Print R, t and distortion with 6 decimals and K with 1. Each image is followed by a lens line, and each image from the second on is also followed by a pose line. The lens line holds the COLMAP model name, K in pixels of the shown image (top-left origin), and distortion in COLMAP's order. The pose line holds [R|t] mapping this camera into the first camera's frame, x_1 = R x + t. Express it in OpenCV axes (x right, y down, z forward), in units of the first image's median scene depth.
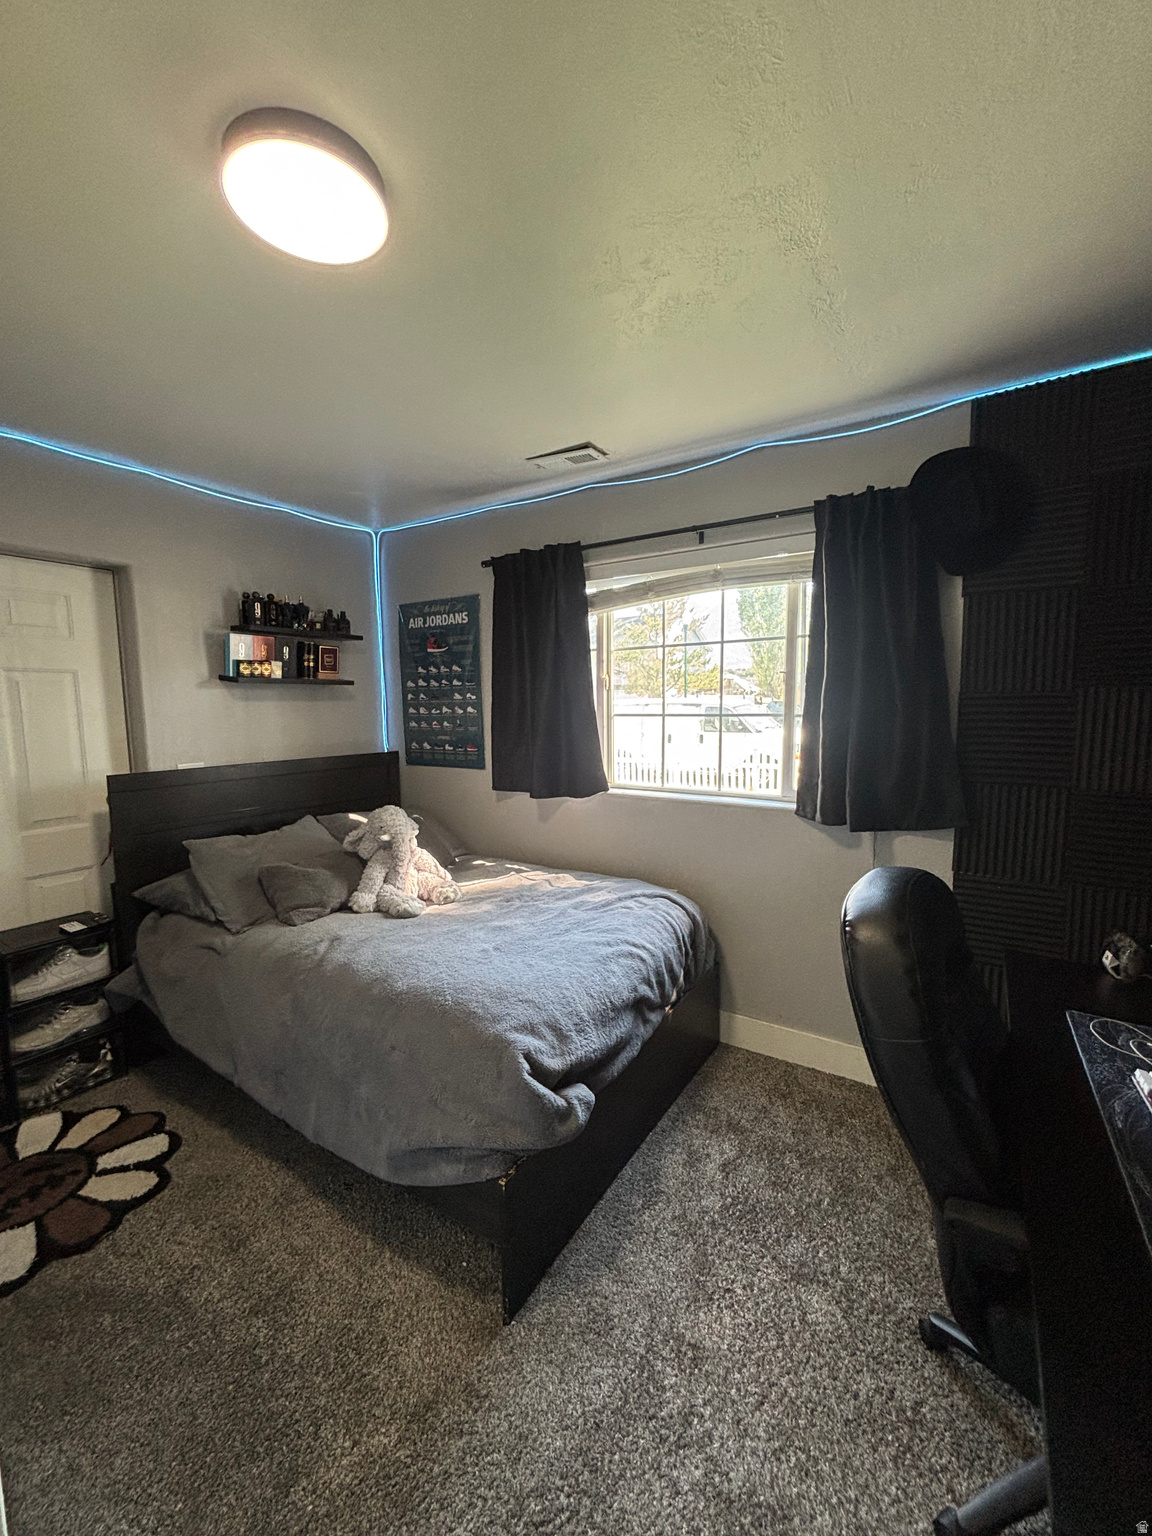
lens RADIAL K [[615.4, 0, 575.3], [0, 615.4, 775.8], [0, 0, 1]] dist [0.001714, -0.001065]
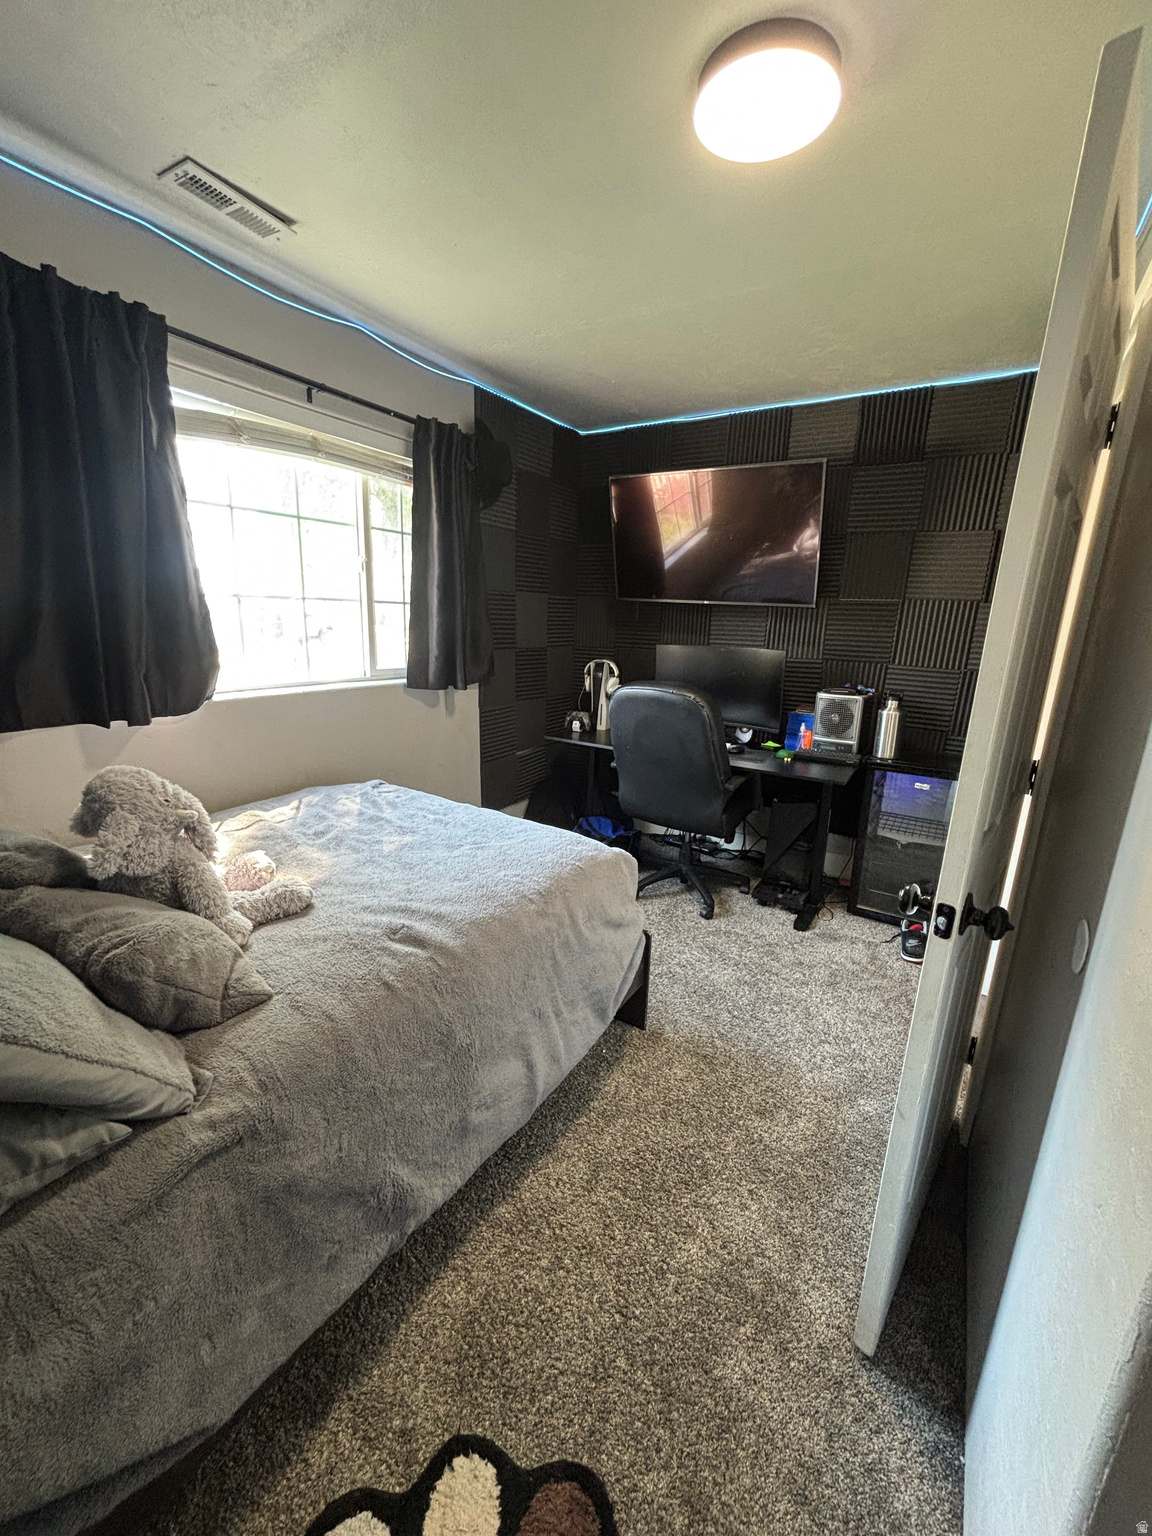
lens RADIAL K [[615.4, 0, 577.9], [0, 615.4, 770.5], [0, 0, 1]] dist [0.001714, -0.001065]
pose [[-0.003702, -0.240625, 0.970611, -0.816509], [0.081374, 0.967326, 0.240121, -0.040305], [-0.996677, 0.079872, 0.016000, 0.645129]]
